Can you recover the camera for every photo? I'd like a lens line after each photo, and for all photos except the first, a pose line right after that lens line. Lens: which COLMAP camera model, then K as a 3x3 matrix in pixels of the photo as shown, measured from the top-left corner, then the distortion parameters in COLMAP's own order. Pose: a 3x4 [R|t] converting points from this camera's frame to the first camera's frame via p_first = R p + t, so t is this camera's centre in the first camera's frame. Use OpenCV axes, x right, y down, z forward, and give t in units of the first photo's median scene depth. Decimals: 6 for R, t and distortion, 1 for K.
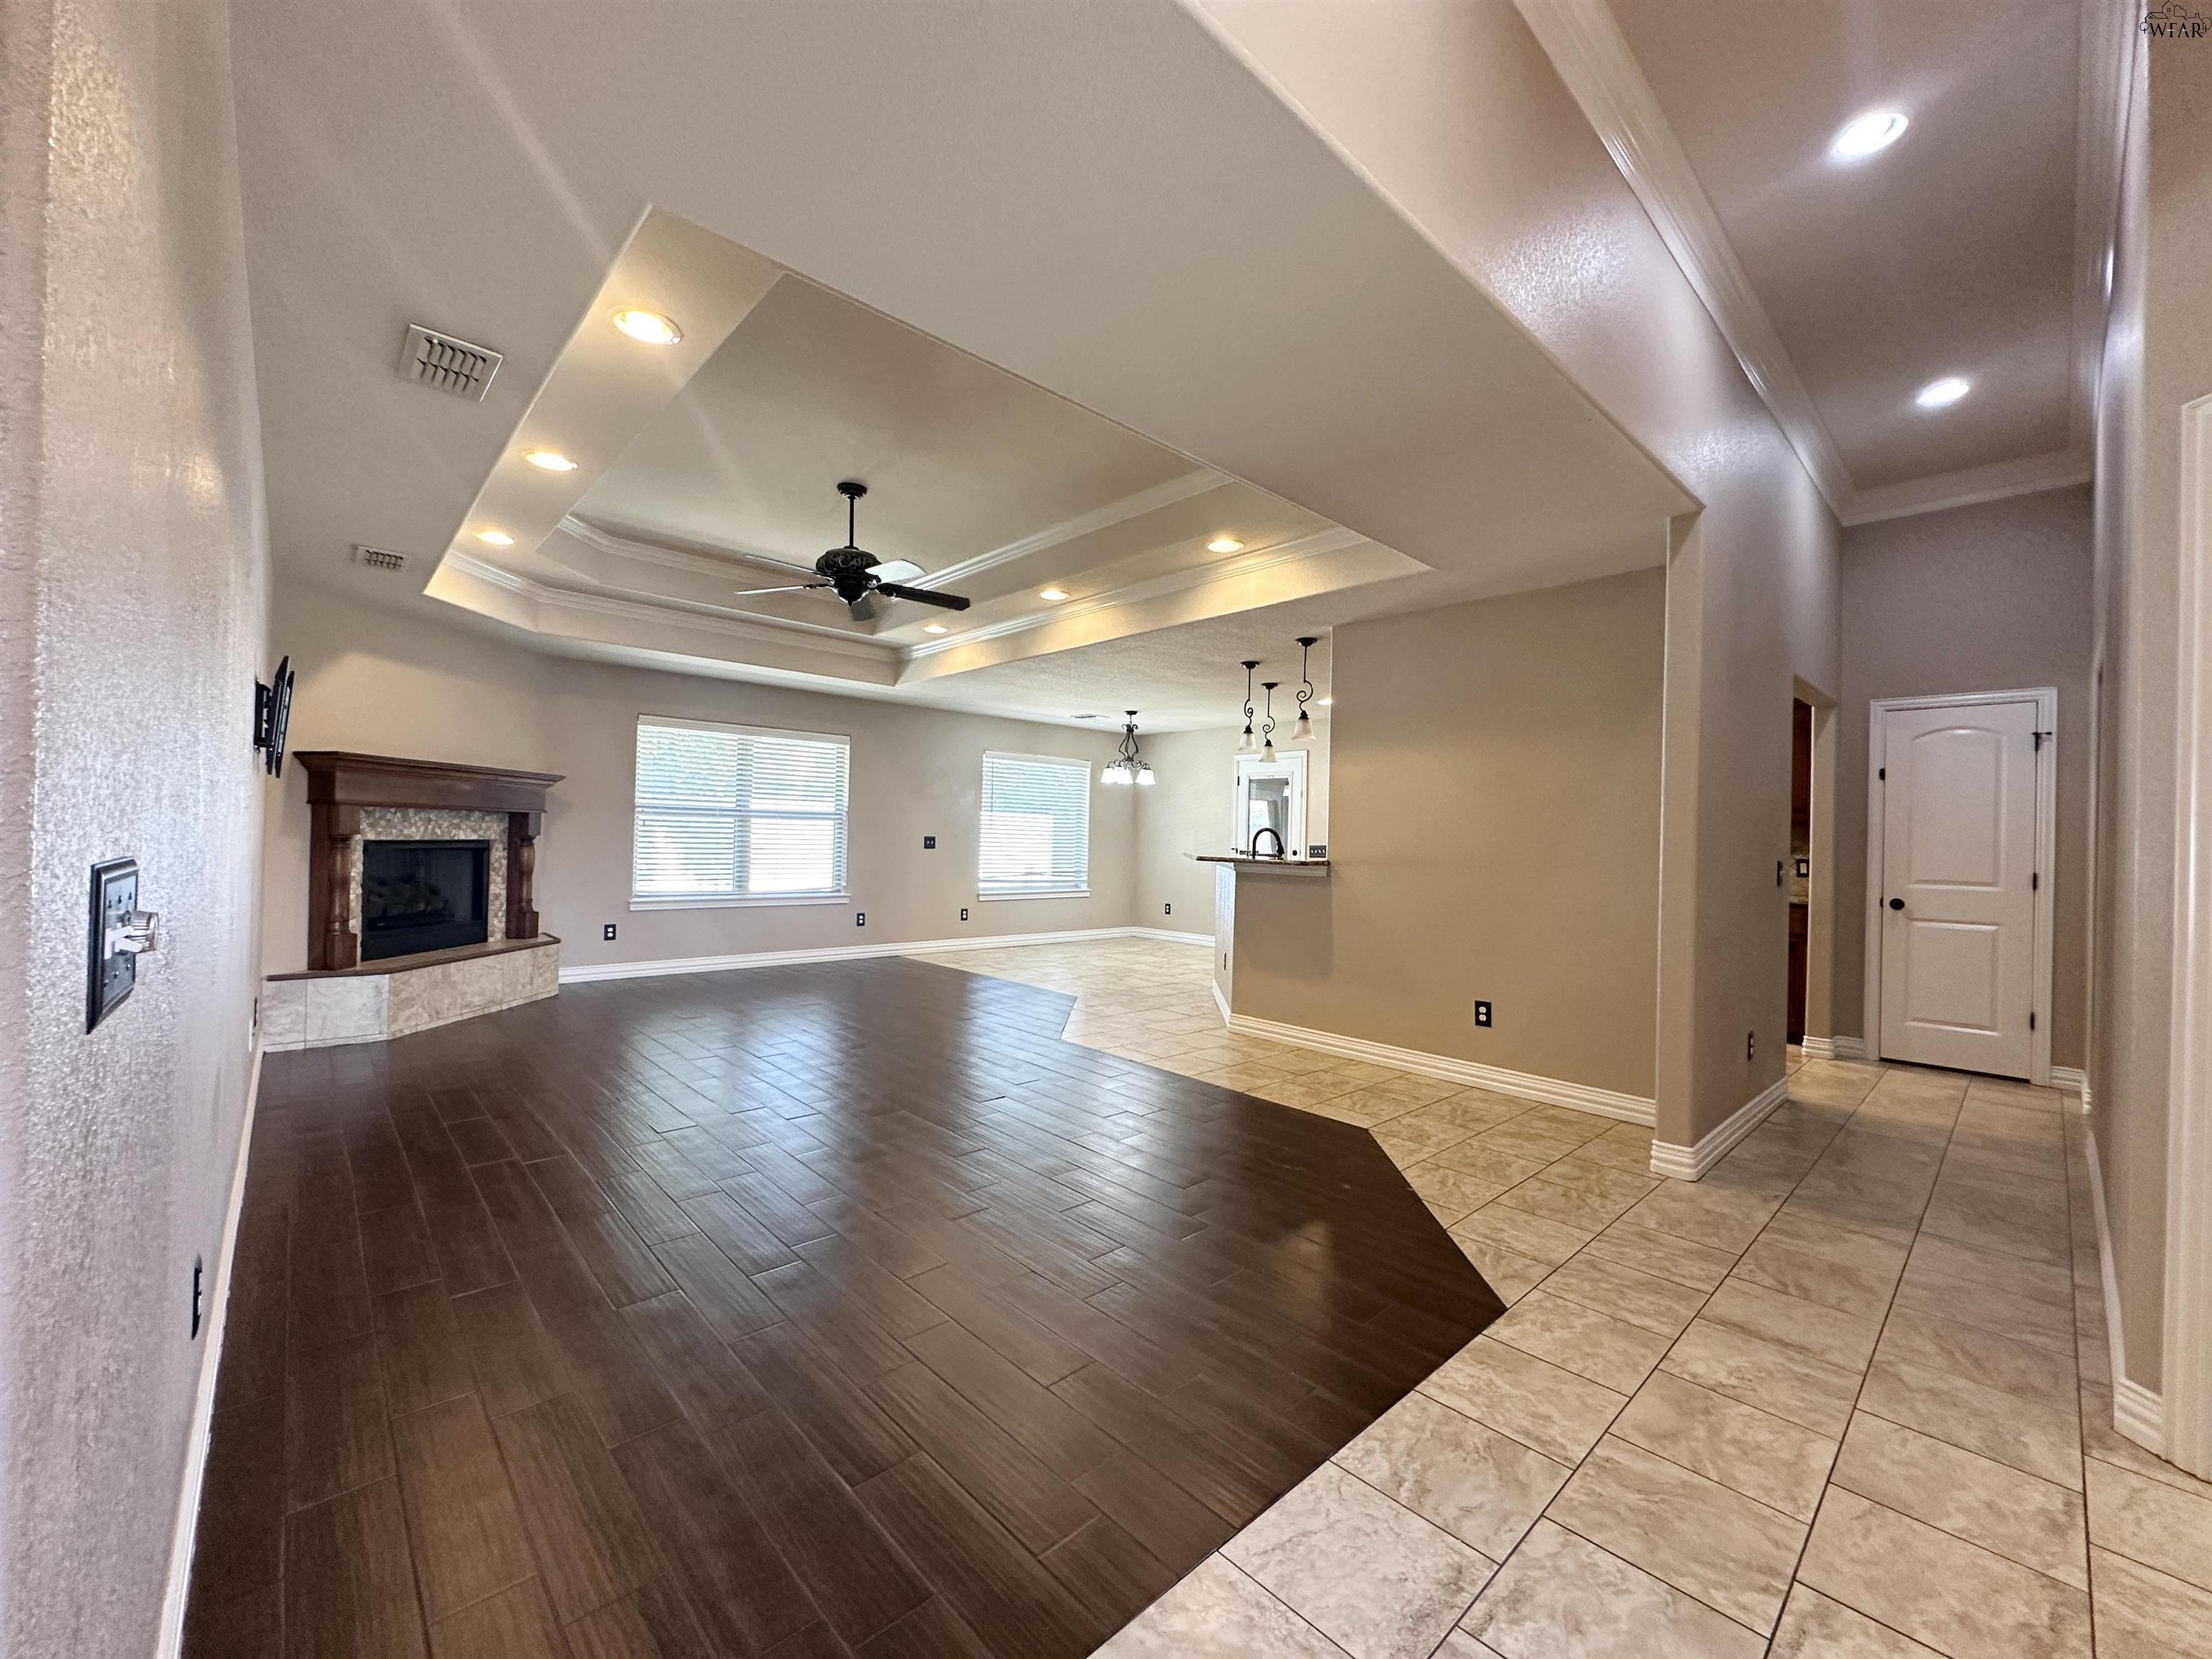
lens RADIAL K [[881.0, 0, 1101.8], [0, 881.0, 830.3], [0, 0, 1]] dist [0.008666, -0.000424]
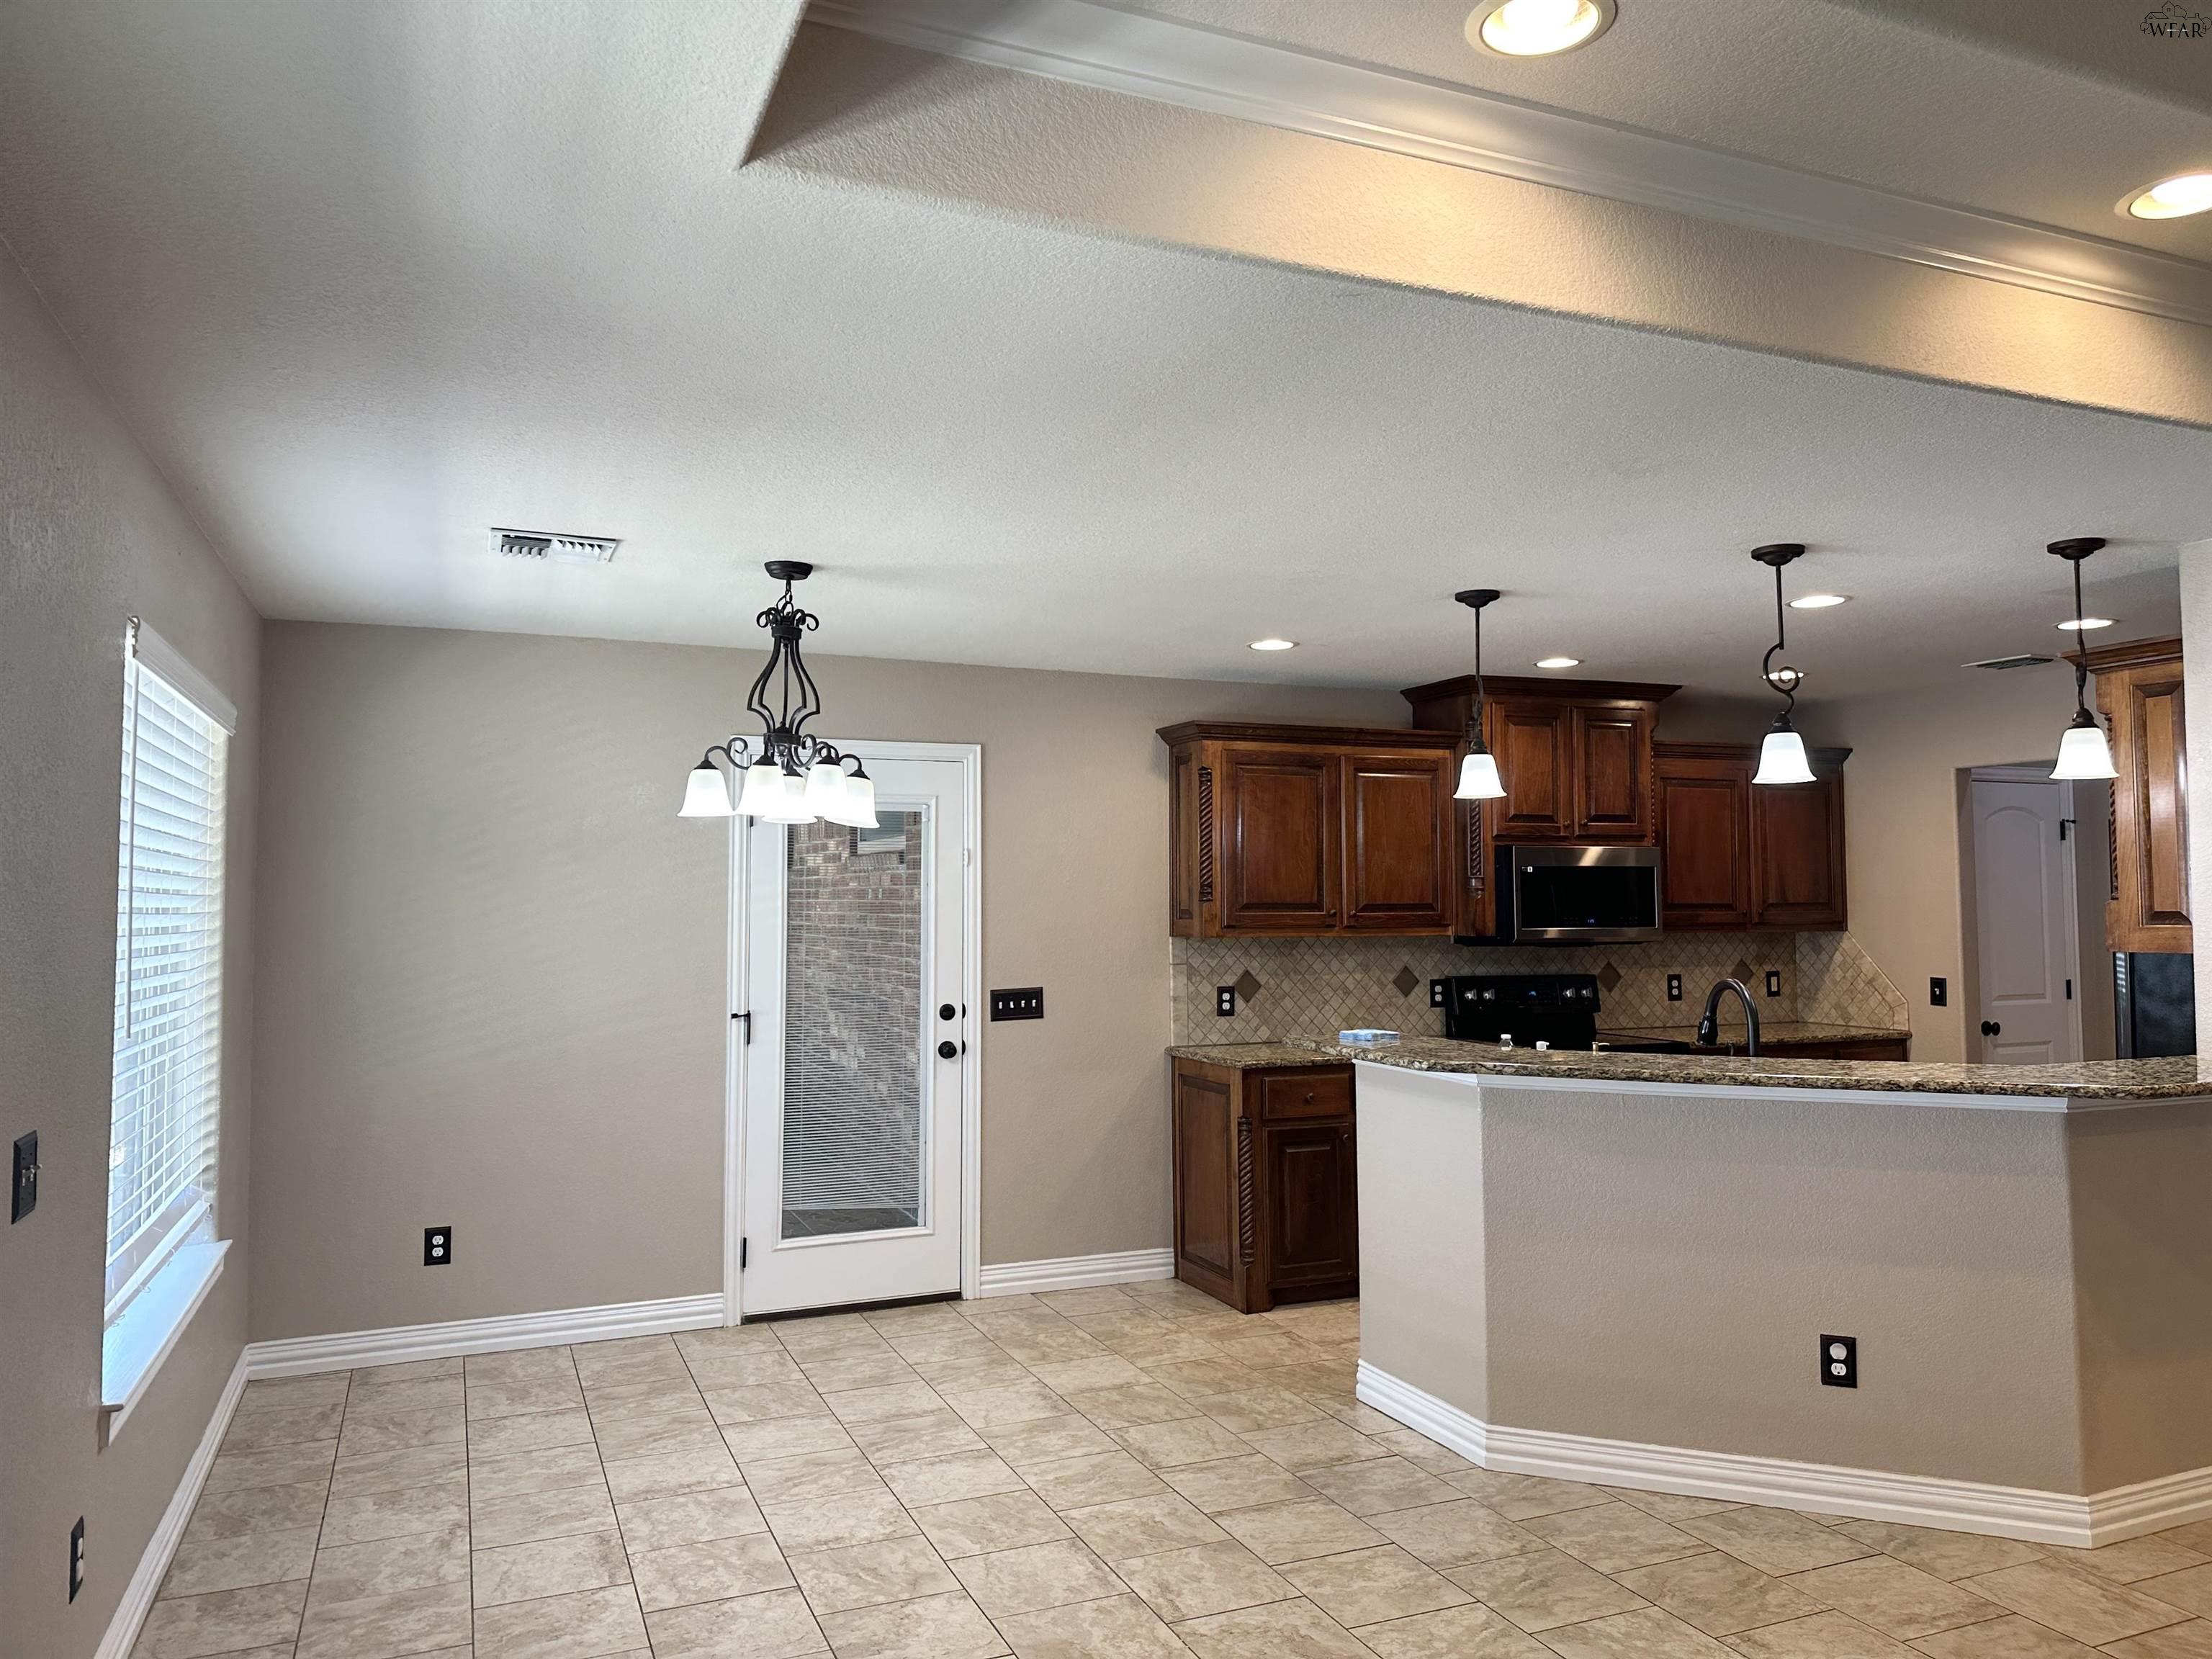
lens RADIAL K [[1549.1, 0, 1114.5], [0, 1549.1, 811.3], [0, 0, 1]] dist [0.079119, -0.104195]
pose [[0.341786, 0.027266, 0.939382, -0.681311], [0.007314, 0.999472, -0.031672, -0.068454], [-0.939749, 0.017696, 0.341406, 1.260351]]
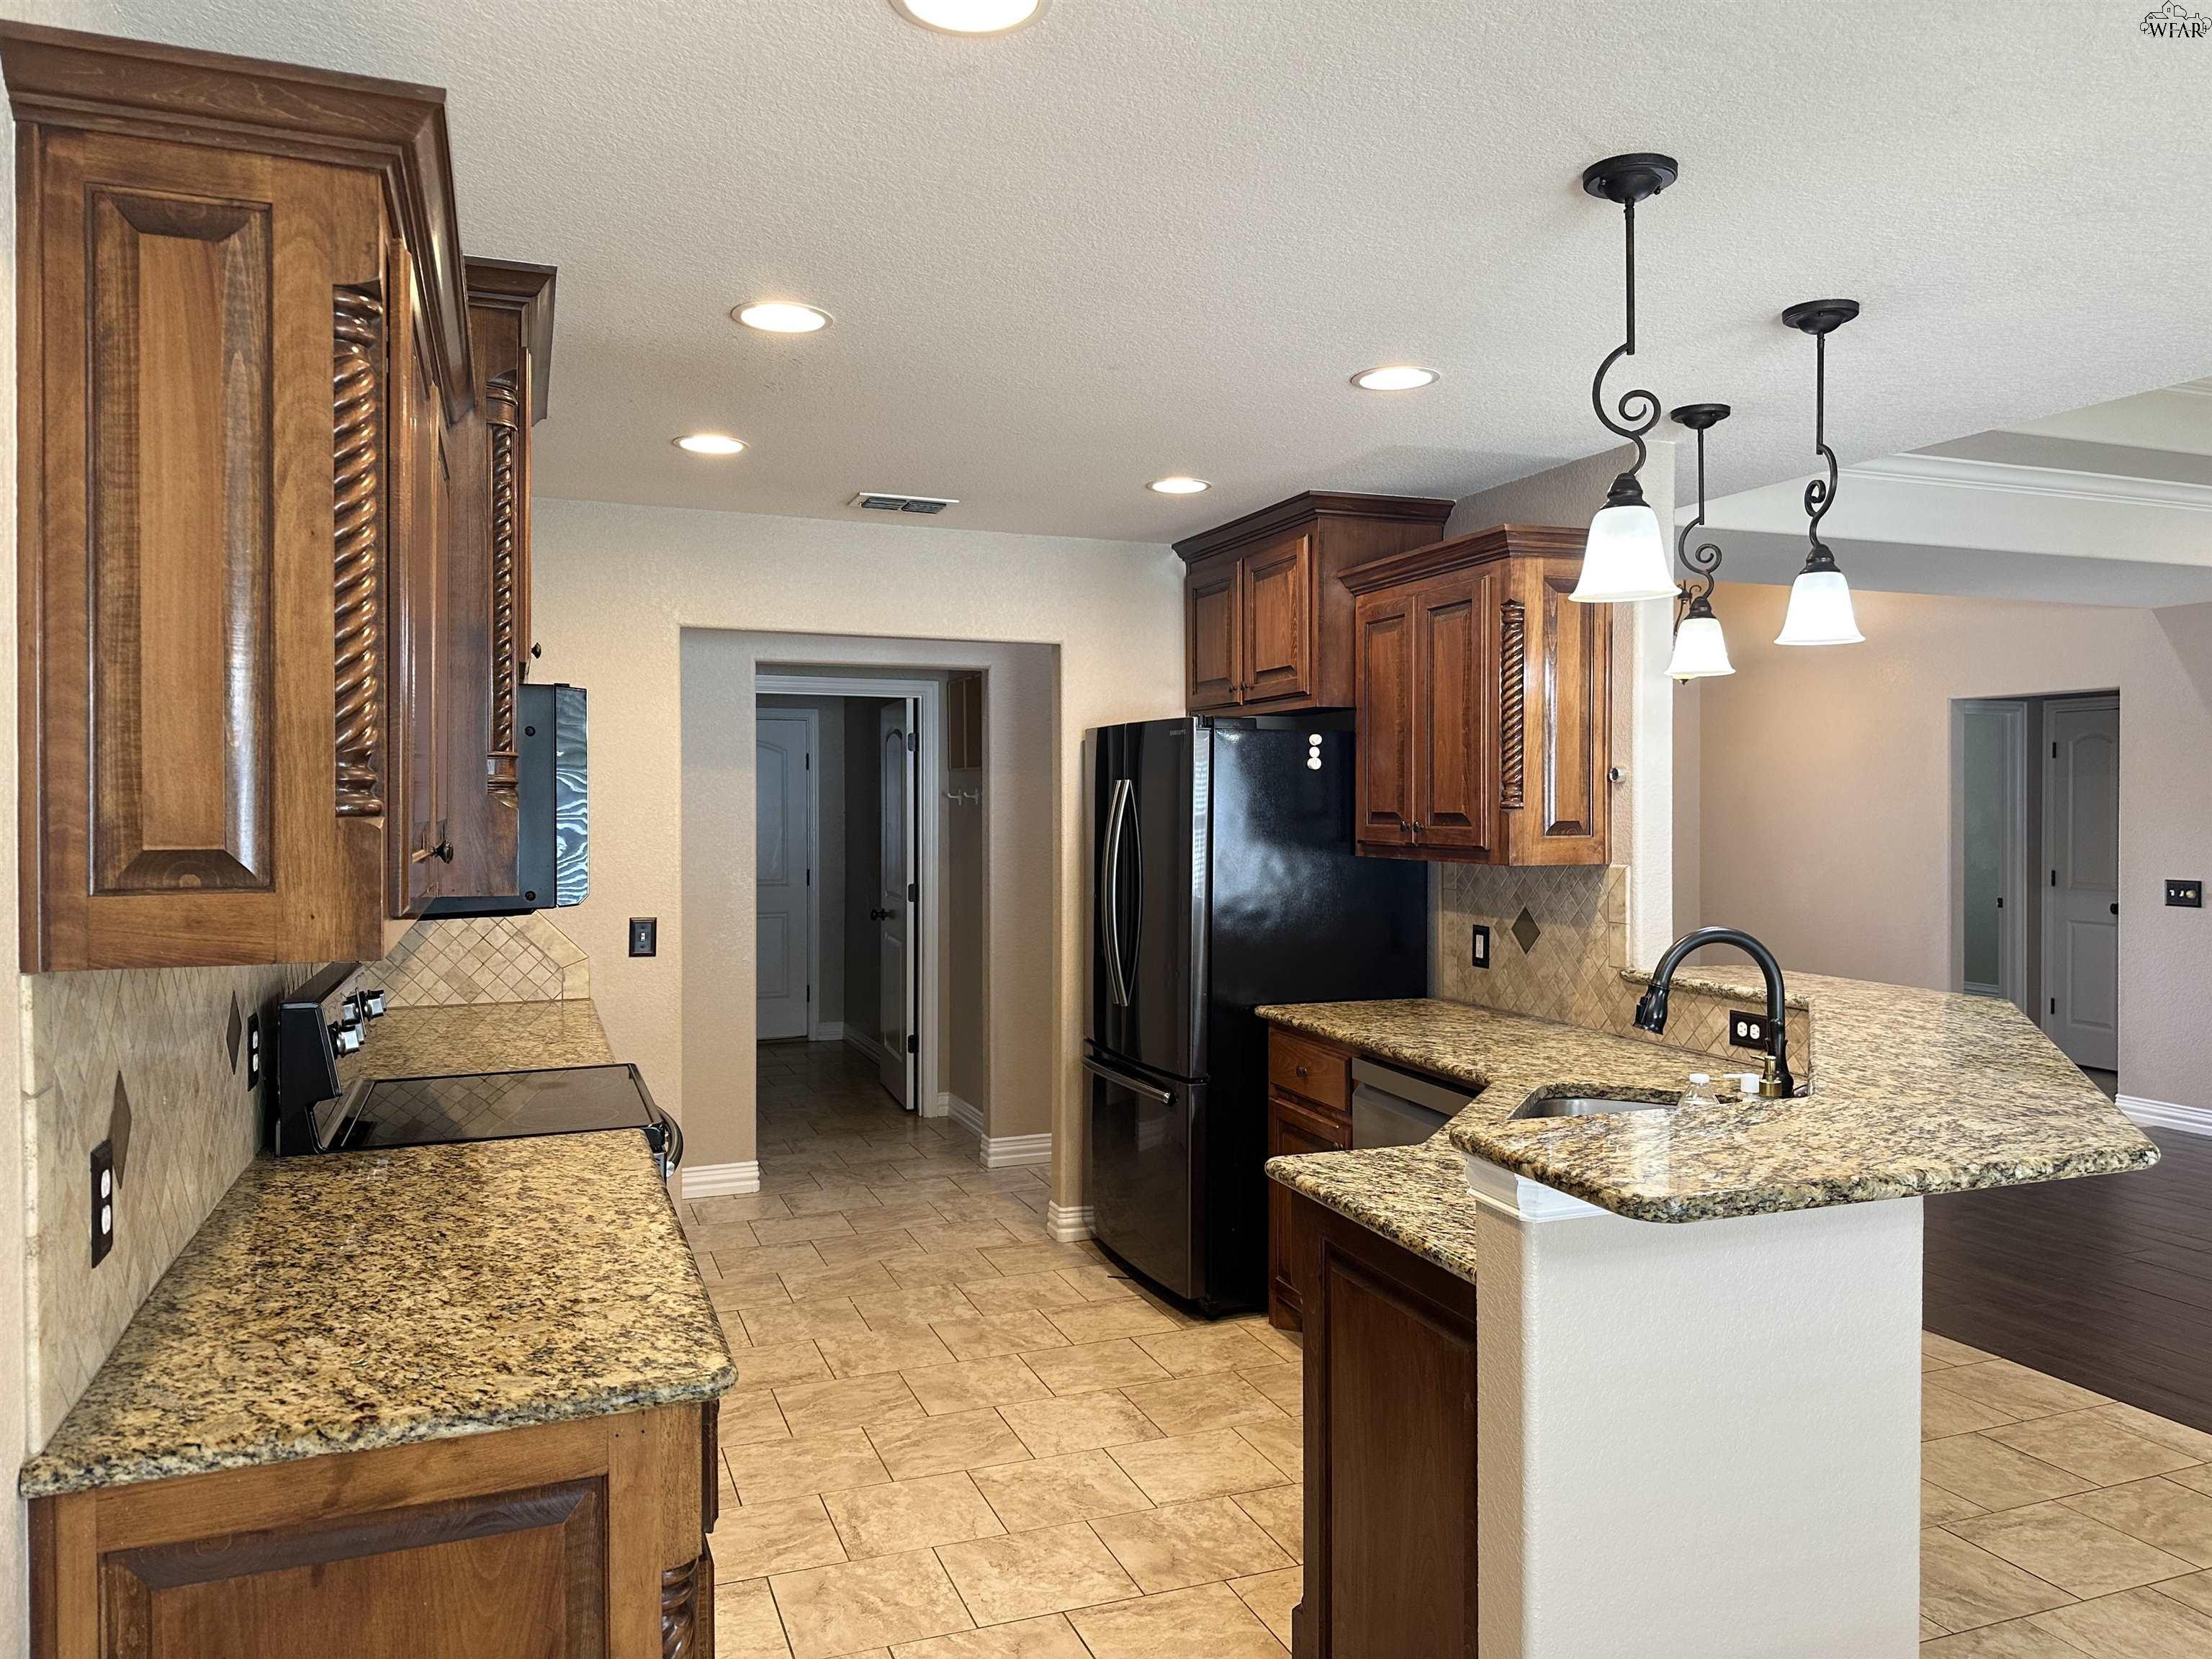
lens RADIAL K [[1549.1, 0, 1114.5], [0, 1549.1, 811.3], [0, 0, 1]] dist [0.079119, -0.104195]
pose [[-0.928163, -0.026526, 0.371227, 0.225552], [-0.025467, 0.999646, 0.007758, -0.043978], [-0.371301, -0.002253, -0.928510, 1.843666]]
